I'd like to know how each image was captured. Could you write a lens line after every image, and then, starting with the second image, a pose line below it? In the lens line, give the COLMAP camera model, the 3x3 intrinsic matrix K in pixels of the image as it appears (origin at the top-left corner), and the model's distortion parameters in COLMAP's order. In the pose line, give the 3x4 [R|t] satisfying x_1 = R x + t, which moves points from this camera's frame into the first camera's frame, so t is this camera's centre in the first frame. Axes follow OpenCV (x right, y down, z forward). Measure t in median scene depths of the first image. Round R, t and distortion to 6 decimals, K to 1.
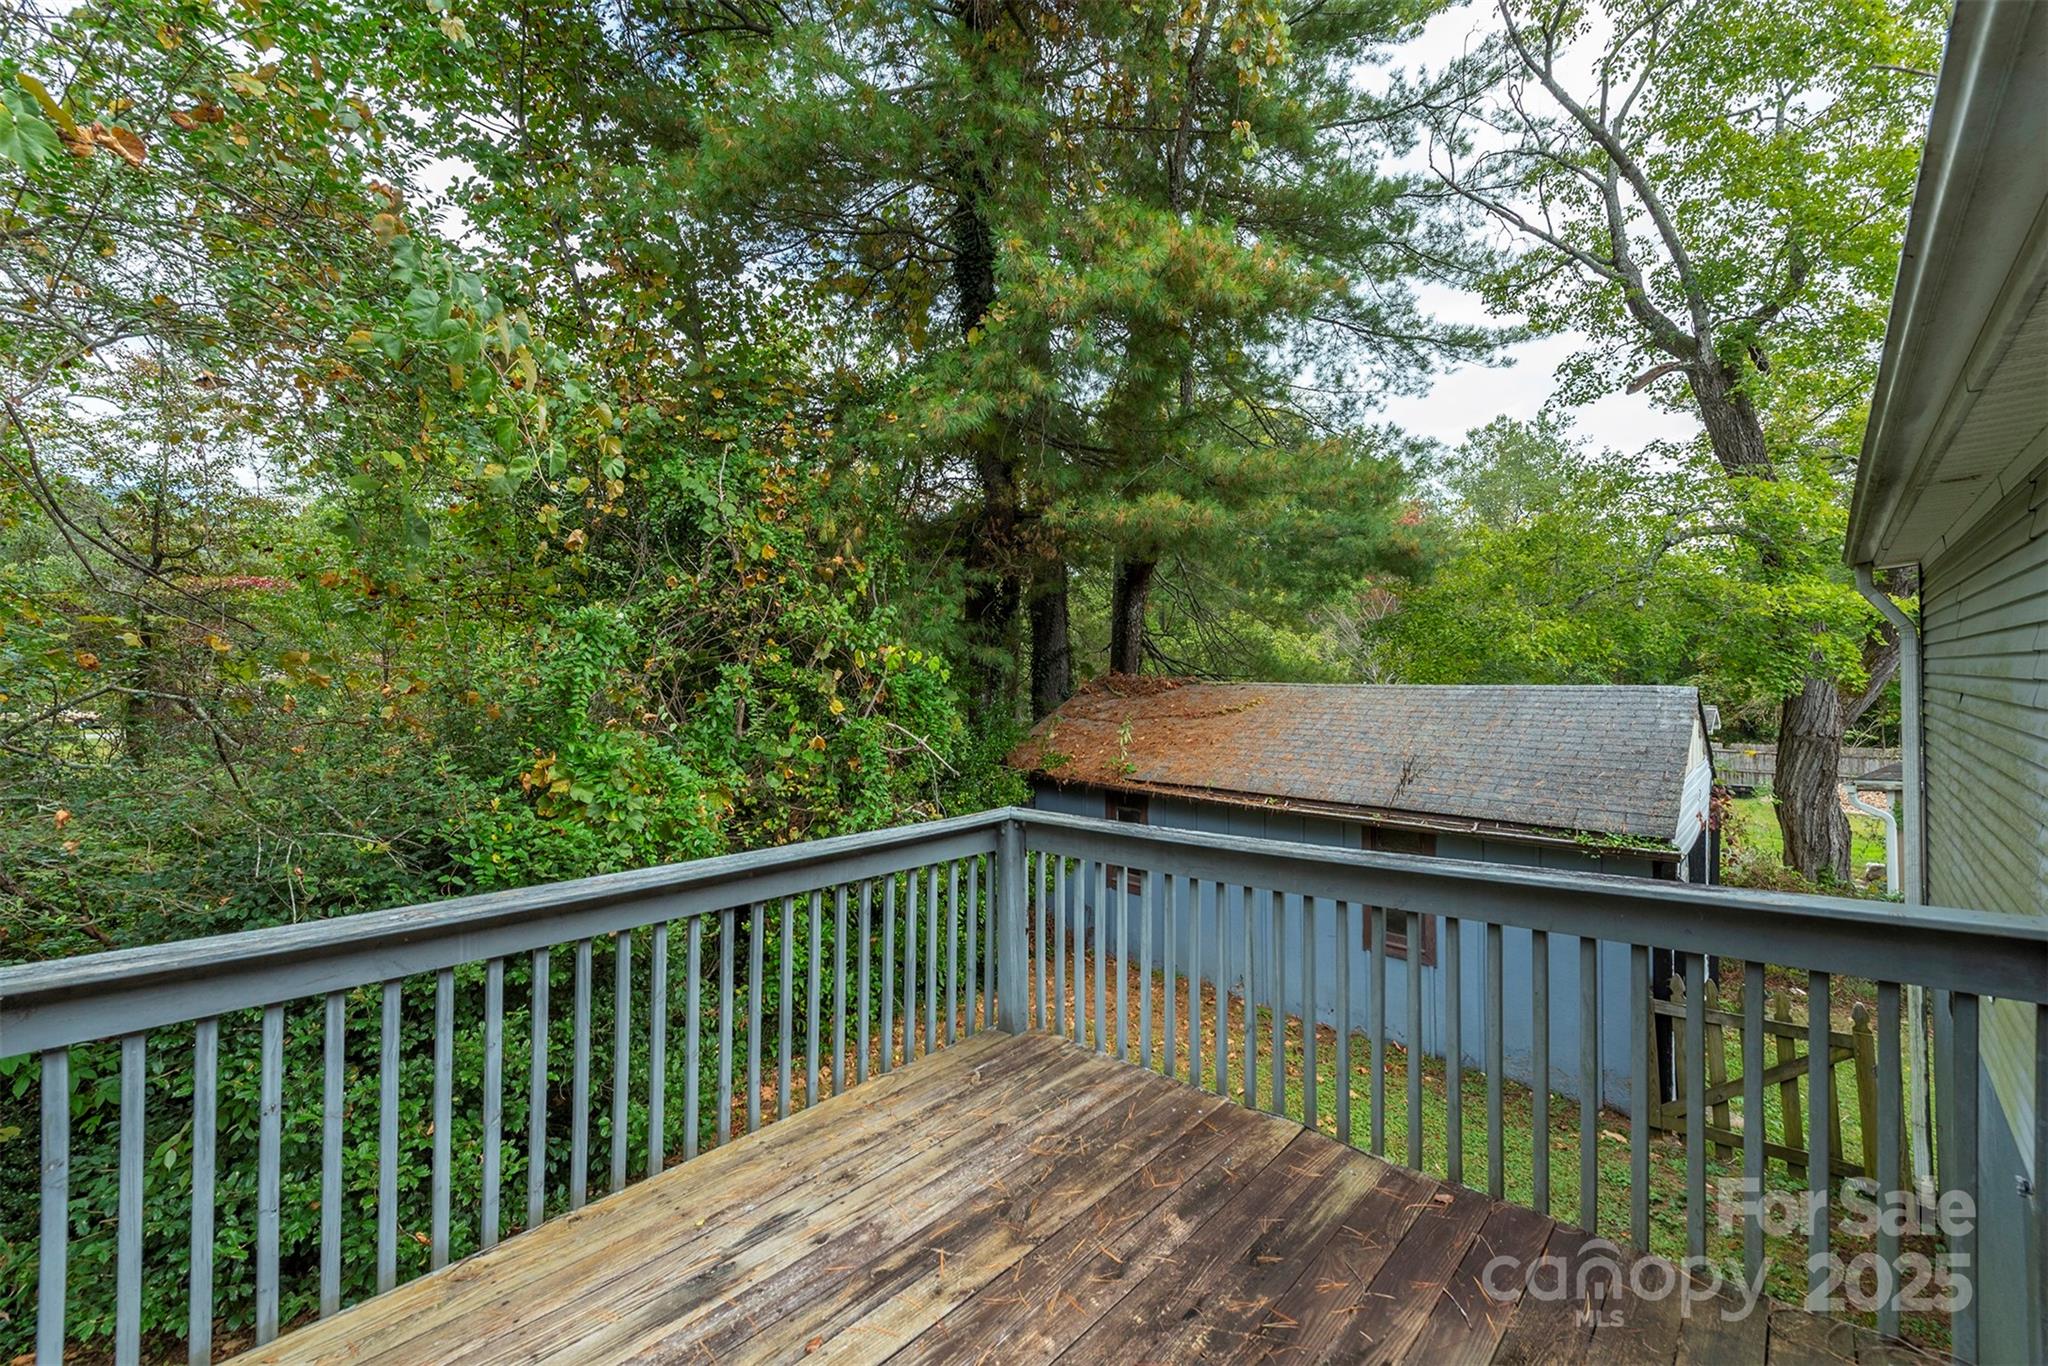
lens RADIAL K [[795.3, 0, 1024.0], [0, 795.3, 683.0], [0, 0, 1]] dist [0.000847, 0.000154]
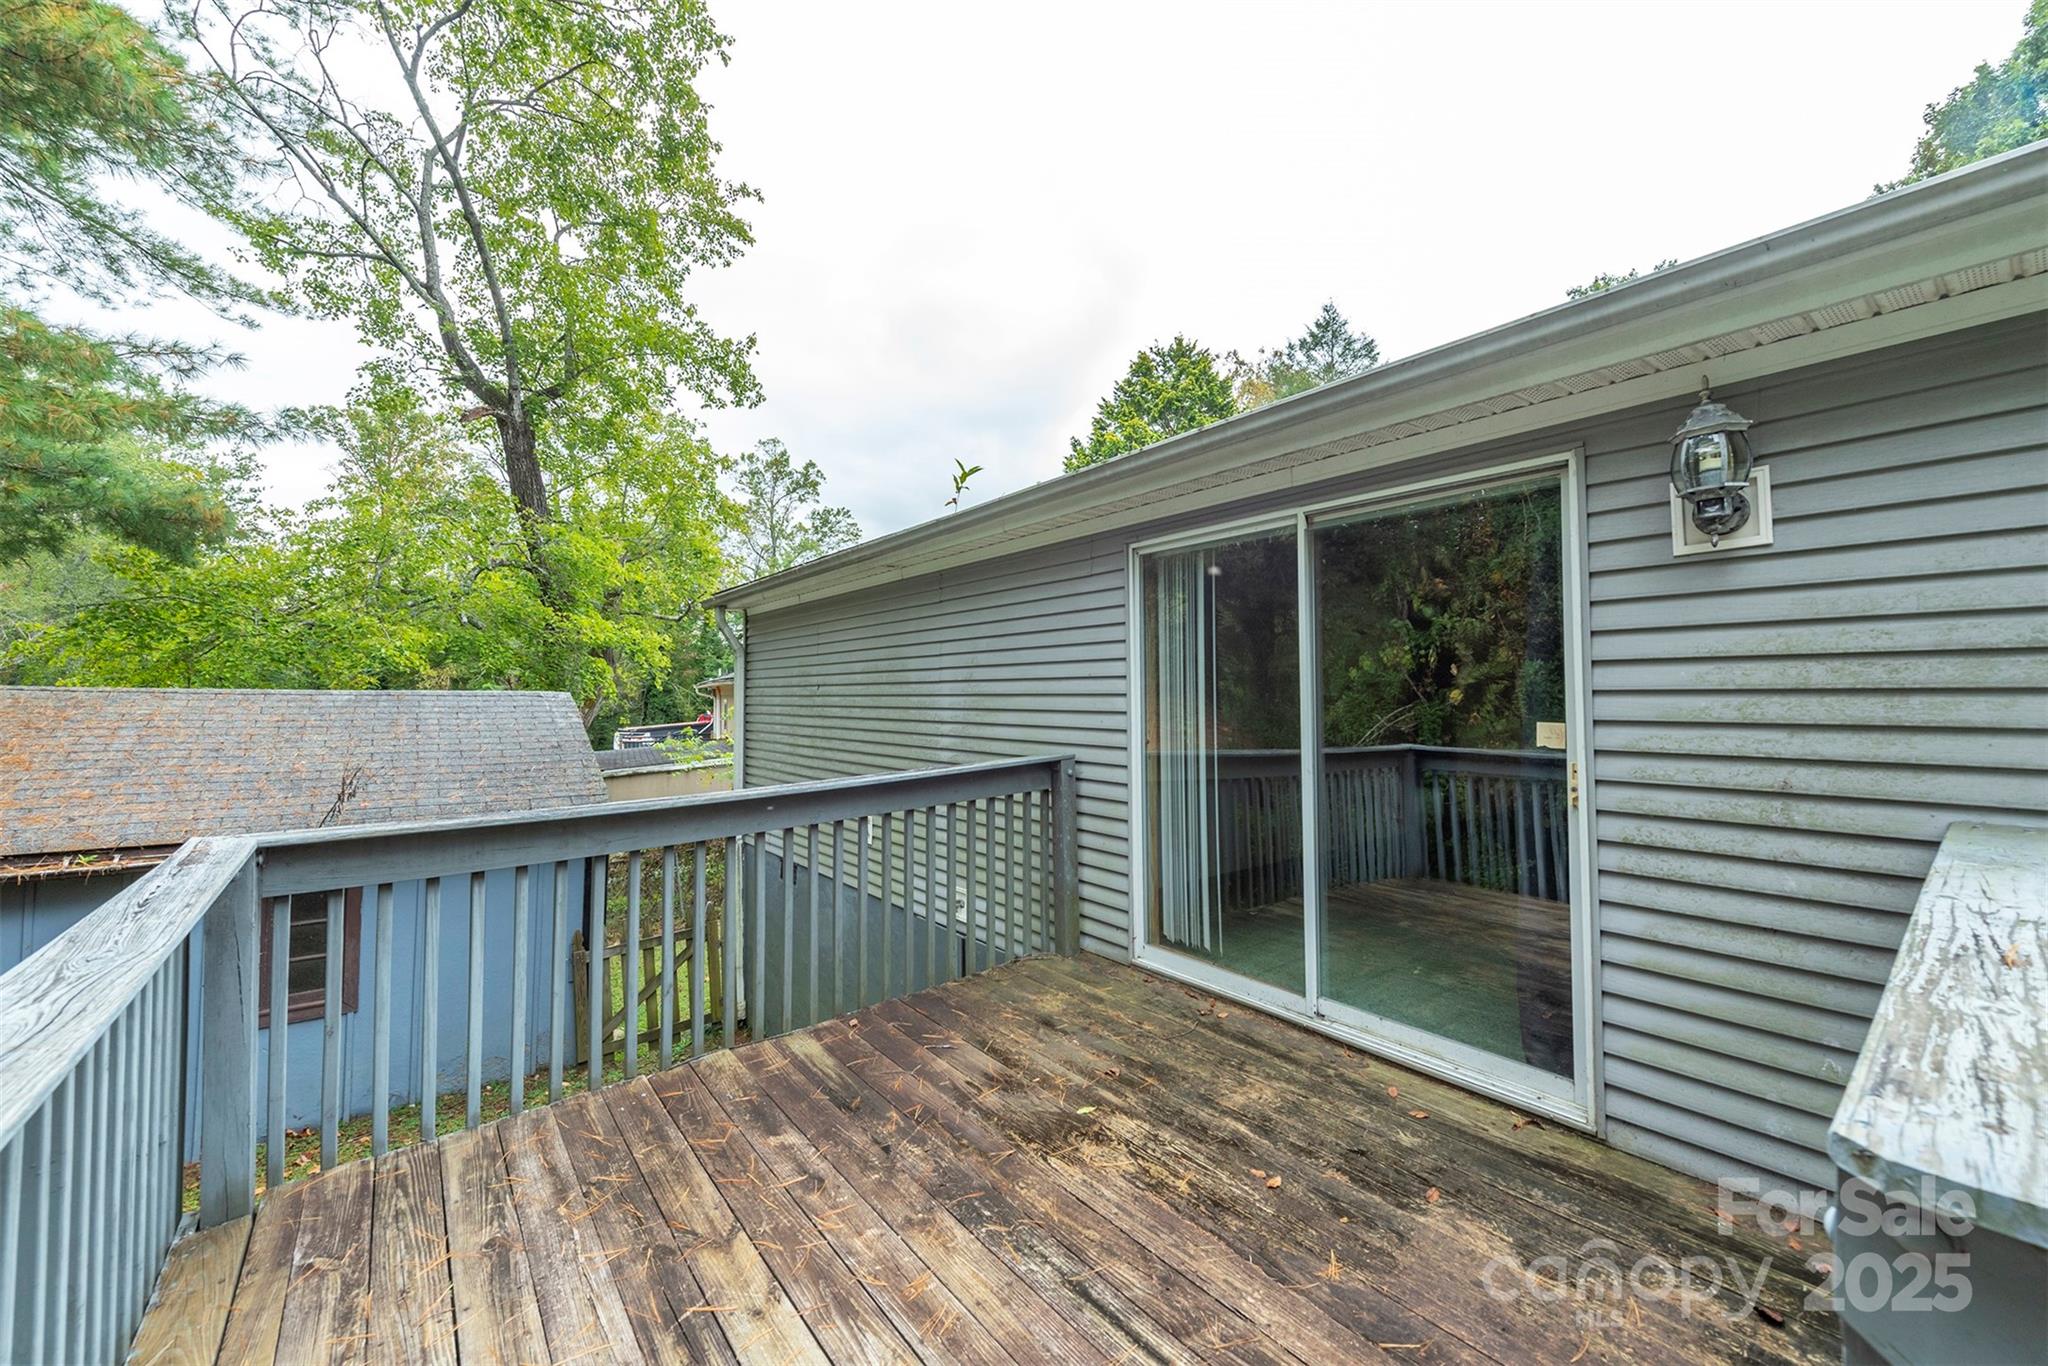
lens RADIAL K [[795.3, 0, 1024.0], [0, 795.3, 683.0], [0, 0, 1]] dist [0.000847, 0.000154]
pose [[0.127894, 0.028946, 0.991365, -0.614761], [0.007361, 0.999519, -0.030134, 0.076726], [-0.991761, 0.011152, 0.127619, 0.393631]]
